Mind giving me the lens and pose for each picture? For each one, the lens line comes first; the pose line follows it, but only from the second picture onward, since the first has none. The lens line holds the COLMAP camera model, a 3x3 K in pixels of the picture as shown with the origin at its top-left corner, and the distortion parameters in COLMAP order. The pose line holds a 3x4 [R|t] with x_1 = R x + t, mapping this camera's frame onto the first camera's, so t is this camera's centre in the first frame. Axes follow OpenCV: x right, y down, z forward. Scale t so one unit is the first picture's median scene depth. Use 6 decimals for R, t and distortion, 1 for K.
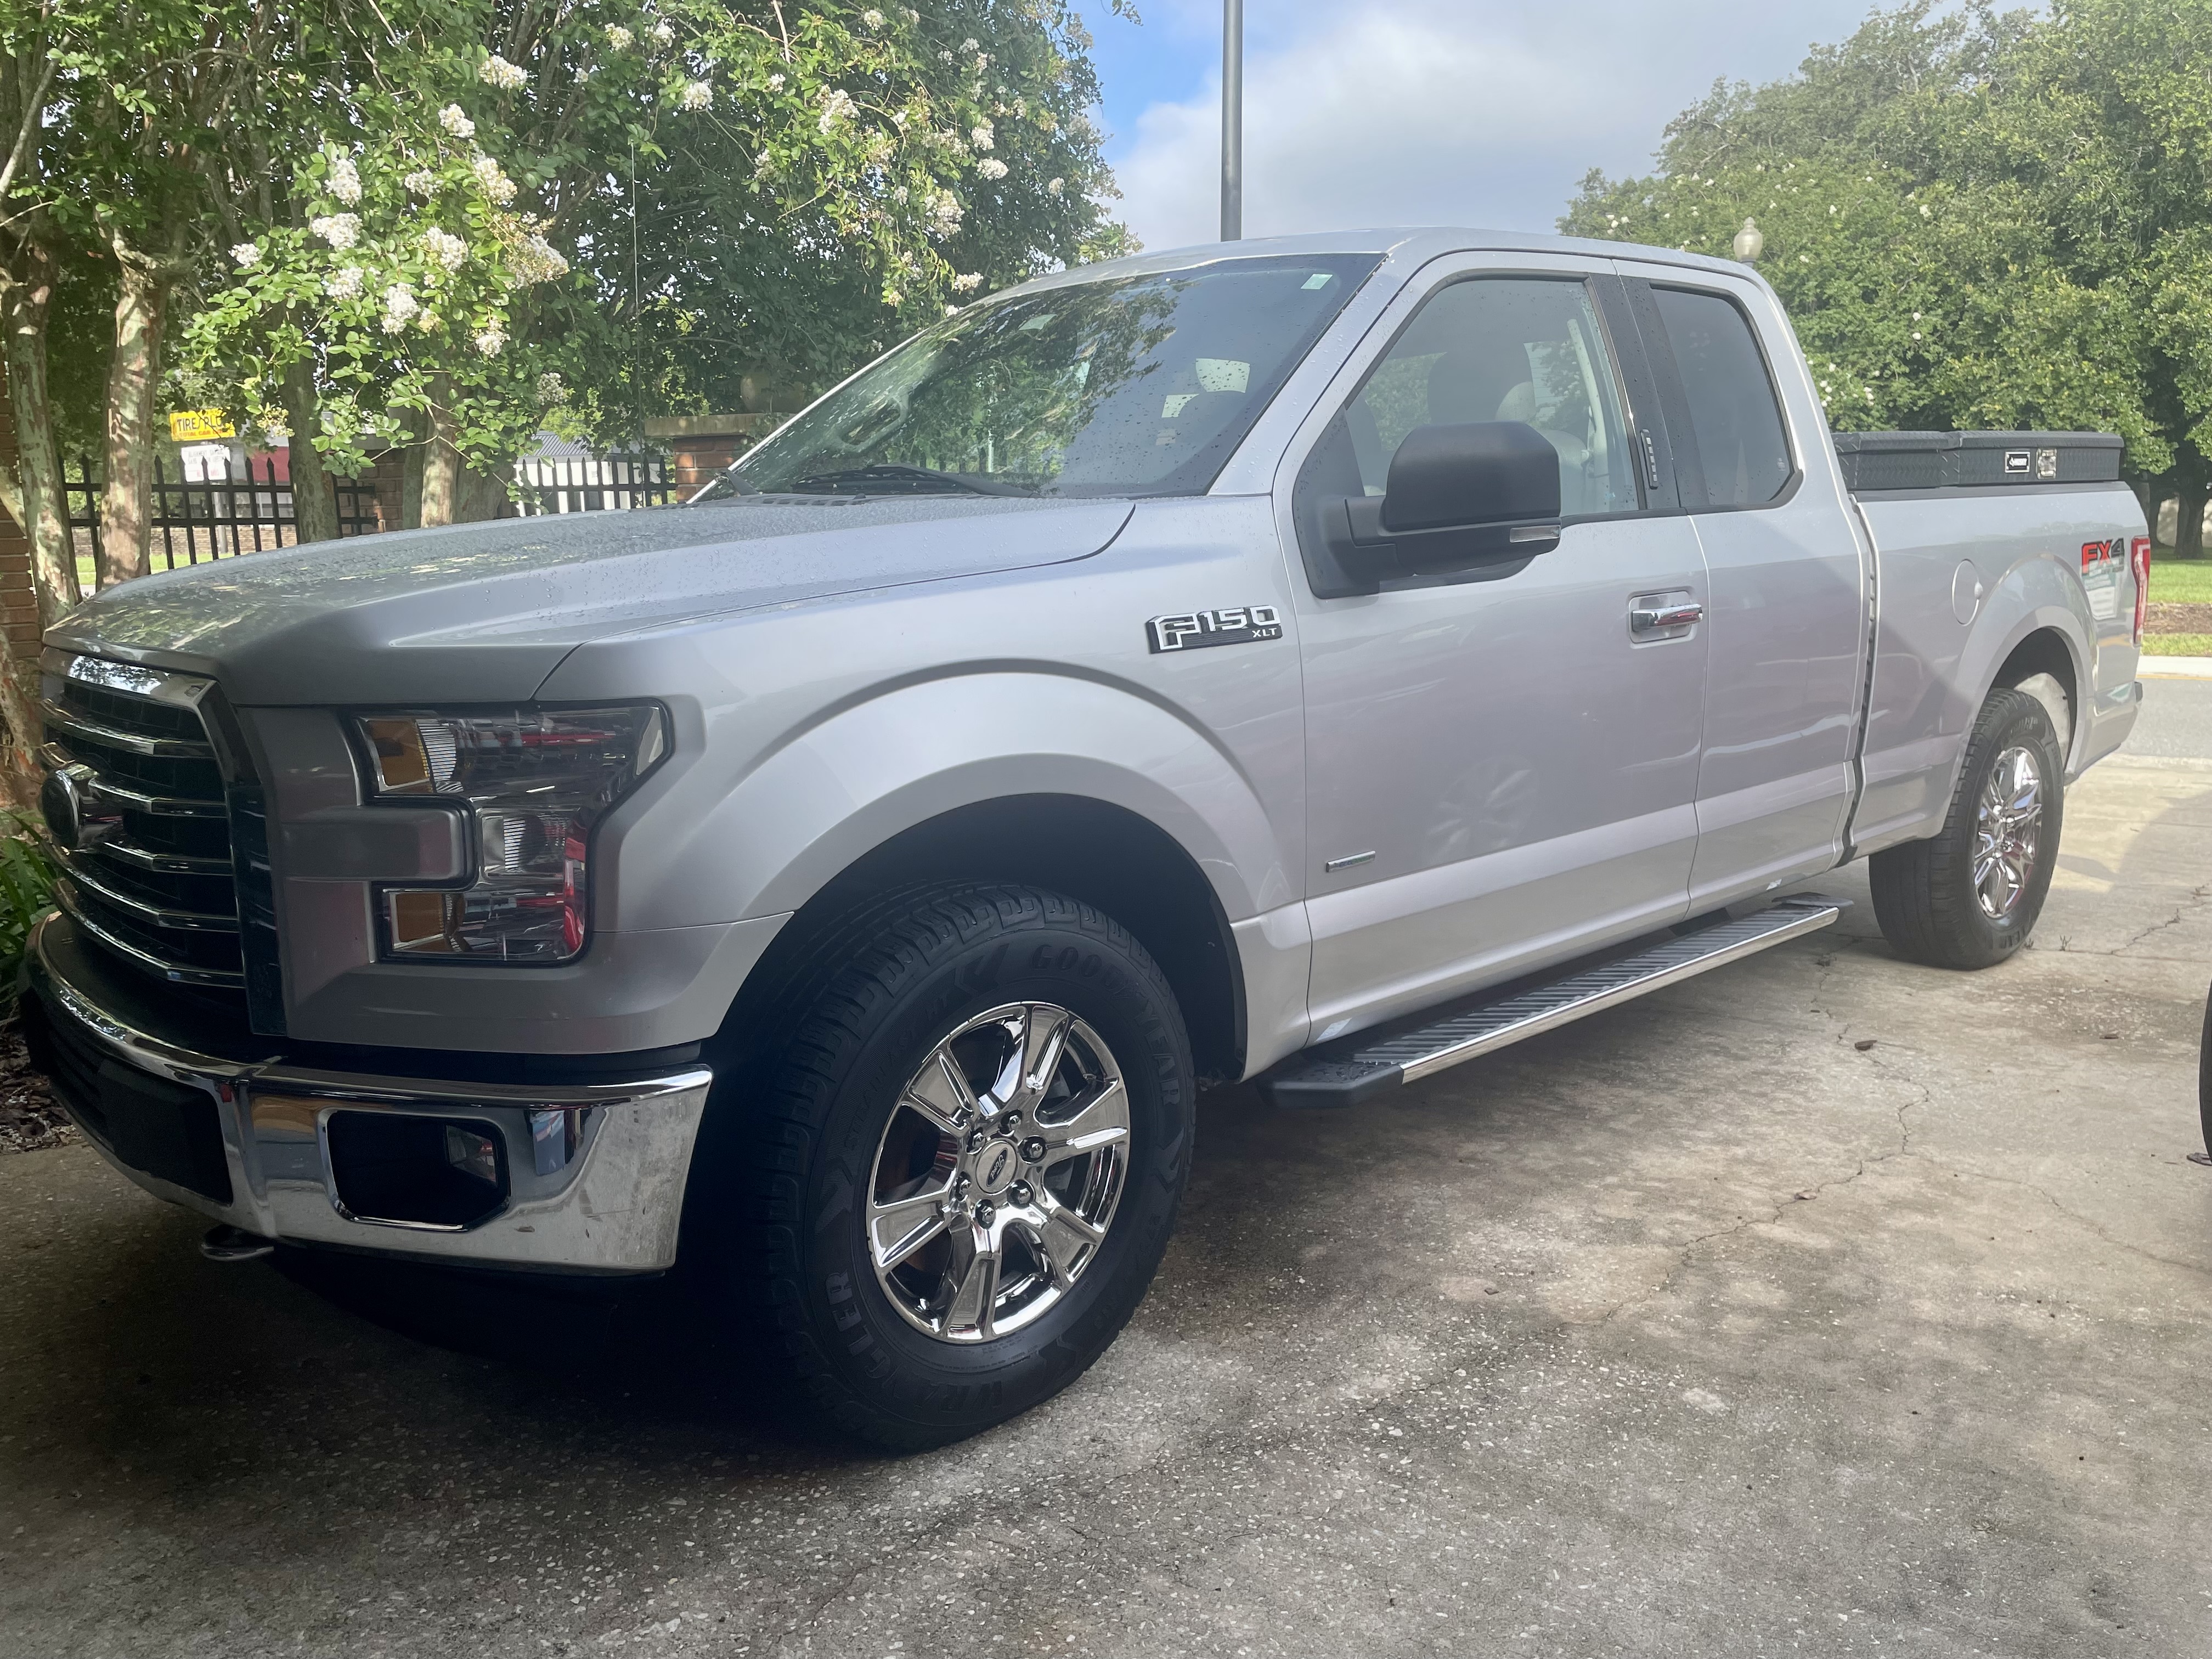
lens RADIAL K [[1657.6, 0, 1128.7], [0, 1657.6, 857.1], [0, 0, 1]] dist [0.091519, -0.123676]
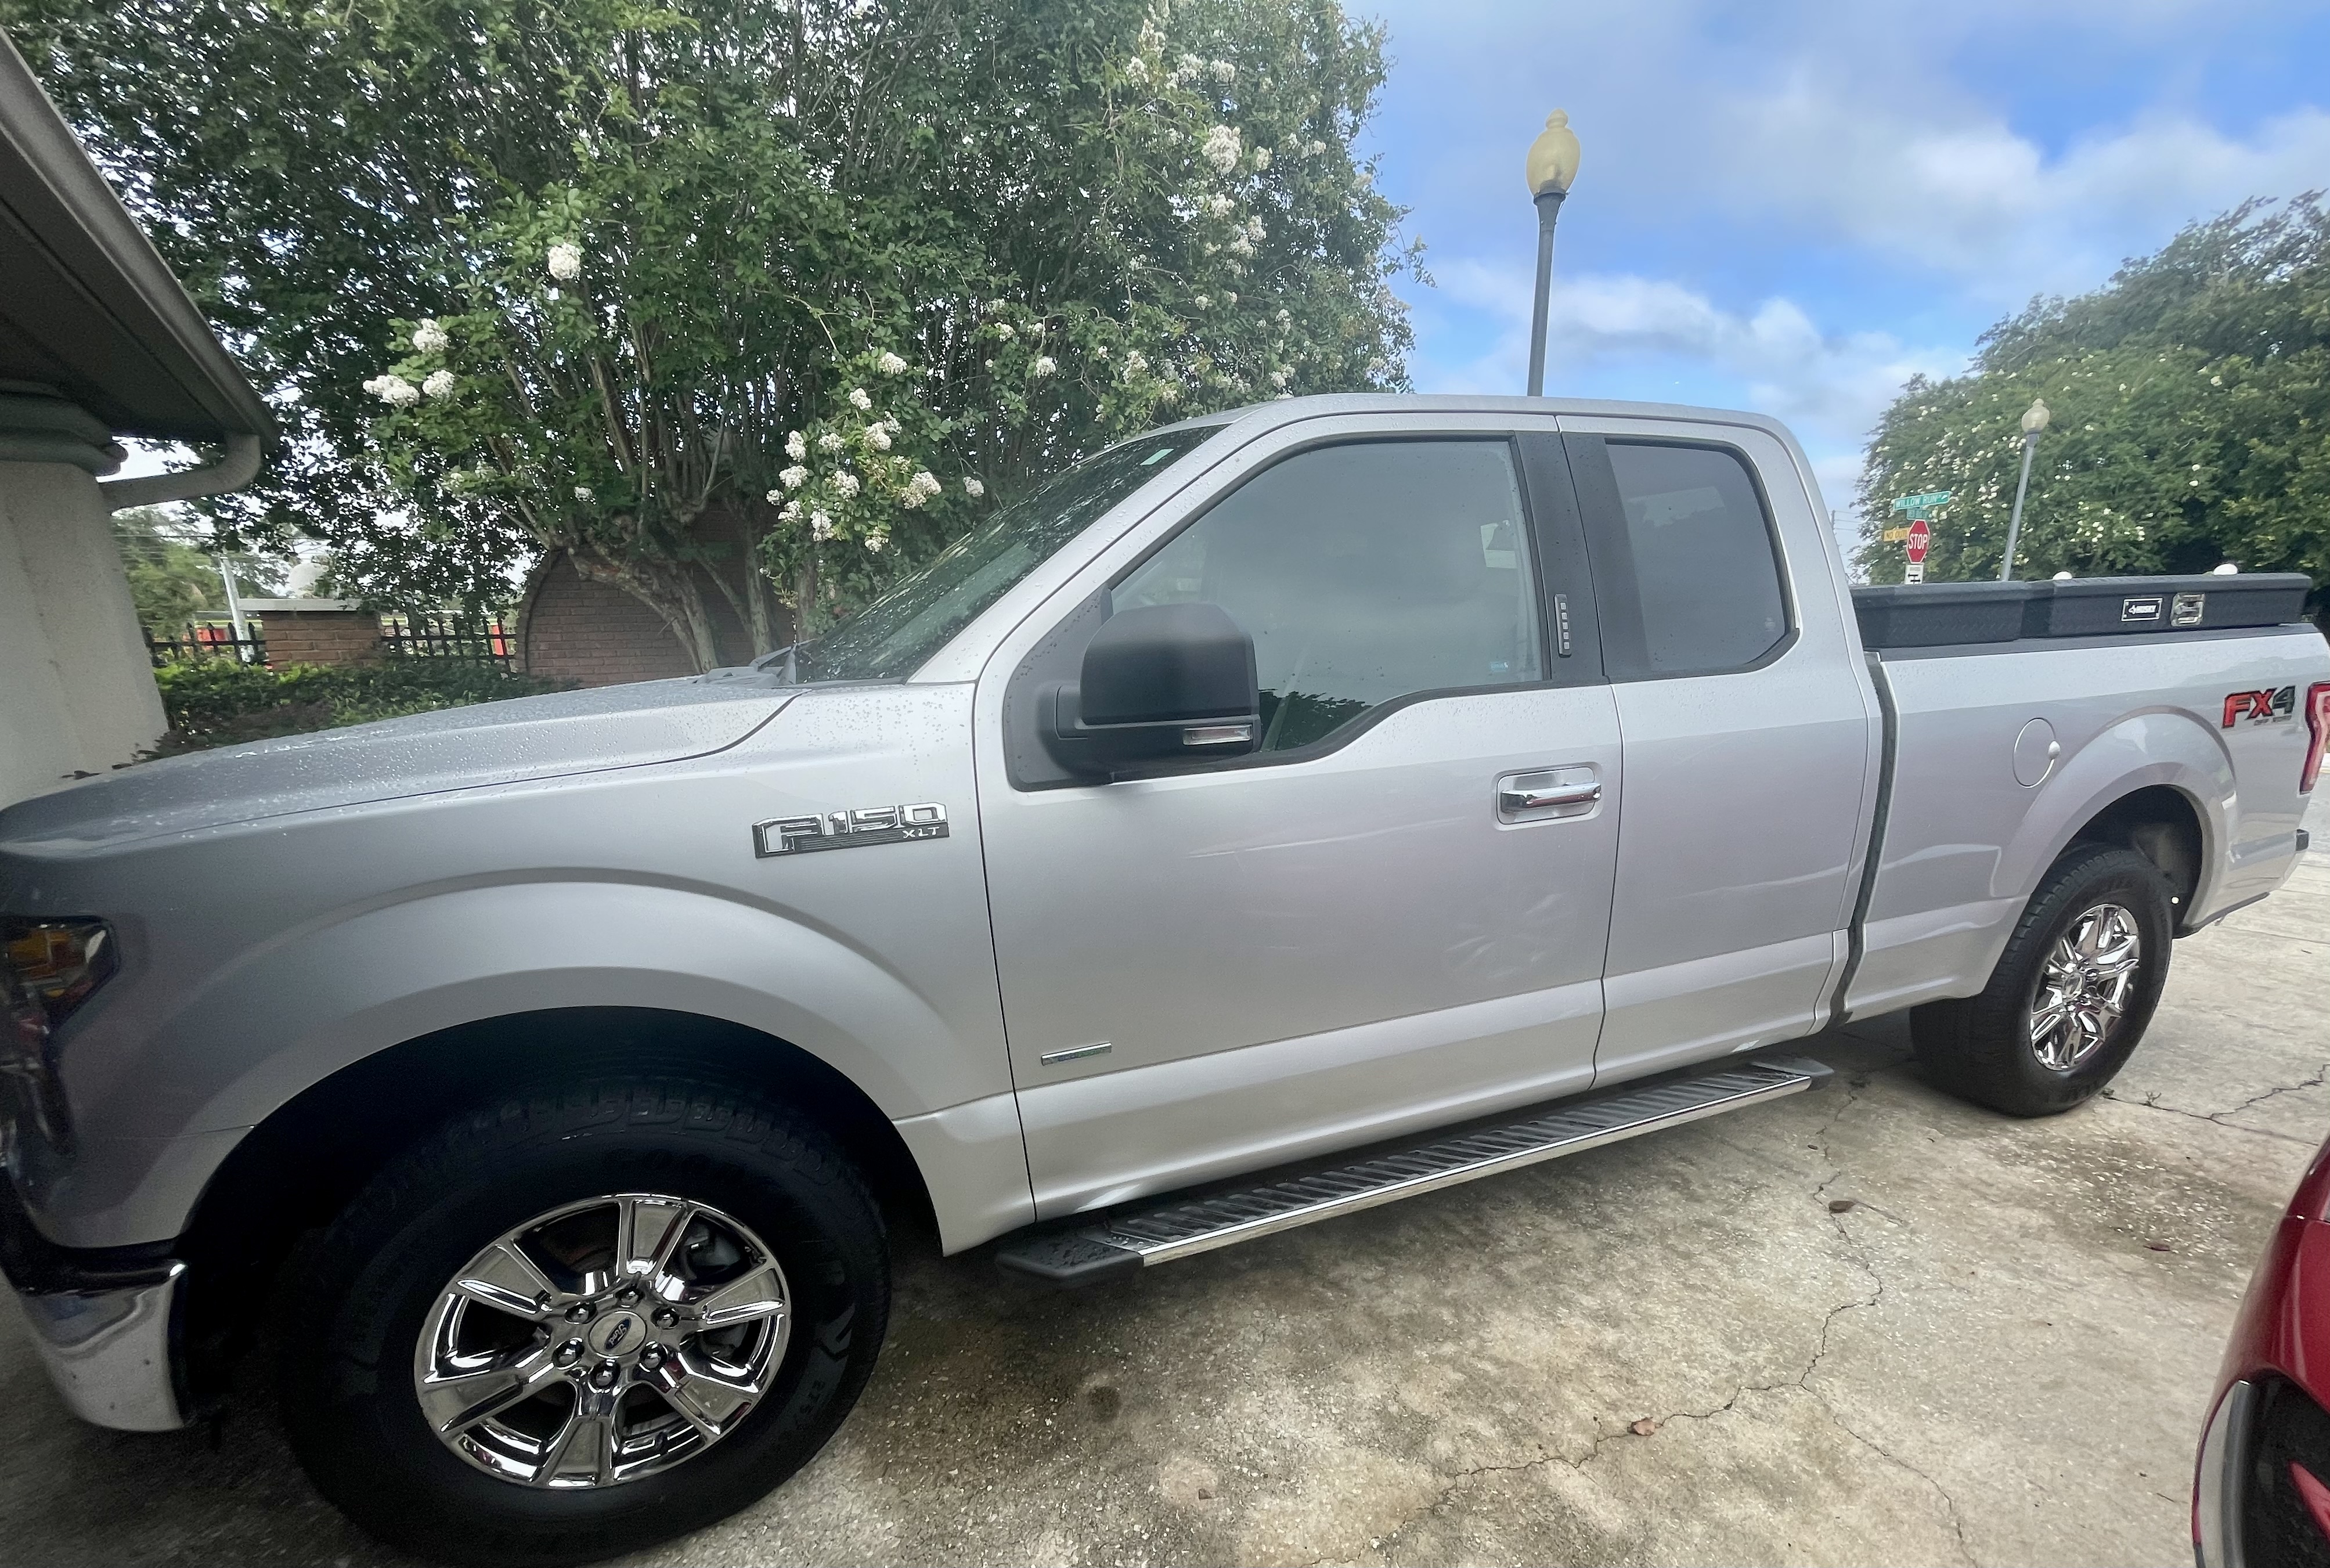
lens RADIAL K [[946.1, 0, 1171.0], [0, 946.1, 880.2], [0, 0, 1]] dist [-0.002111, -0.000467]
pose [[0.928355, 0.086546, -0.361480, 0.214977], [-0.064838, 0.995311, 0.071781, -0.081558], [0.365997, -0.043200, 0.929613, 0.285734]]
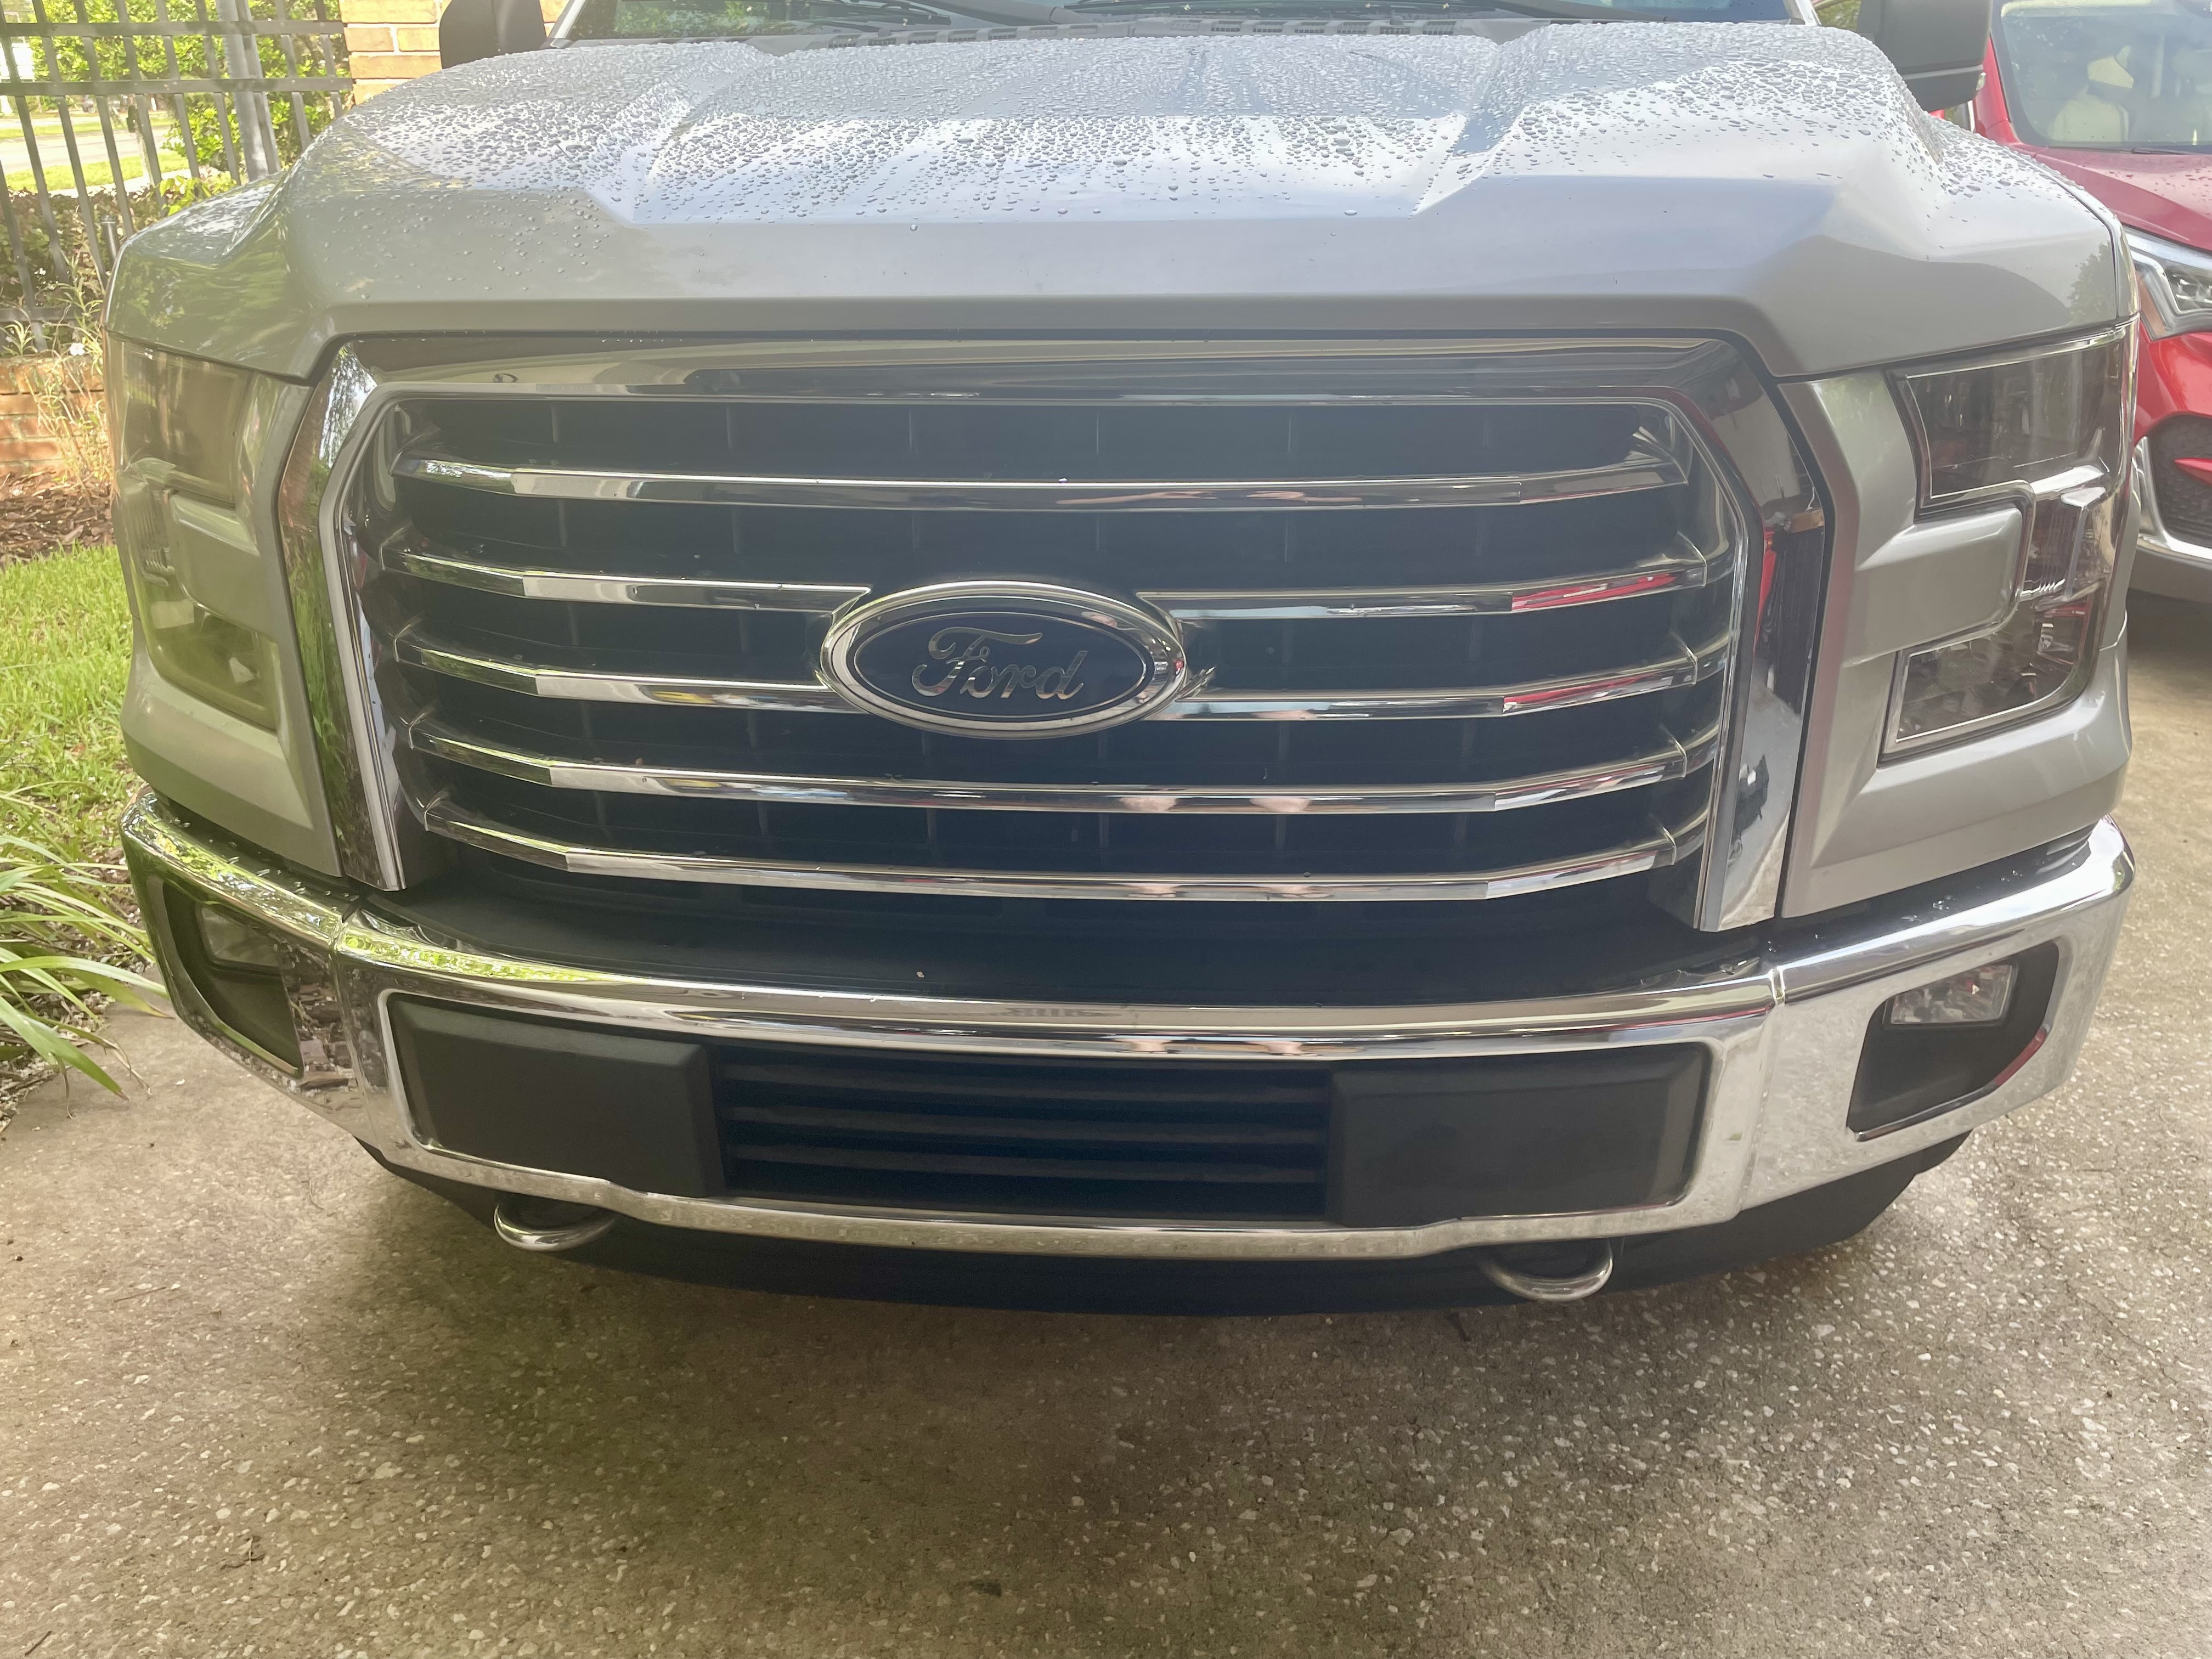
lens RADIAL K [[1653.4, 0, 1106.6], [0, 1653.4, 897.6], [0, 0, 1]] dist [0.074469, -0.110841]
pose [[0.745020, -0.291785, 0.599839, -0.439773], [0.132214, 0.946006, 0.295959, -0.048660], [-0.653808, -0.141188, 0.743371, 0.294021]]
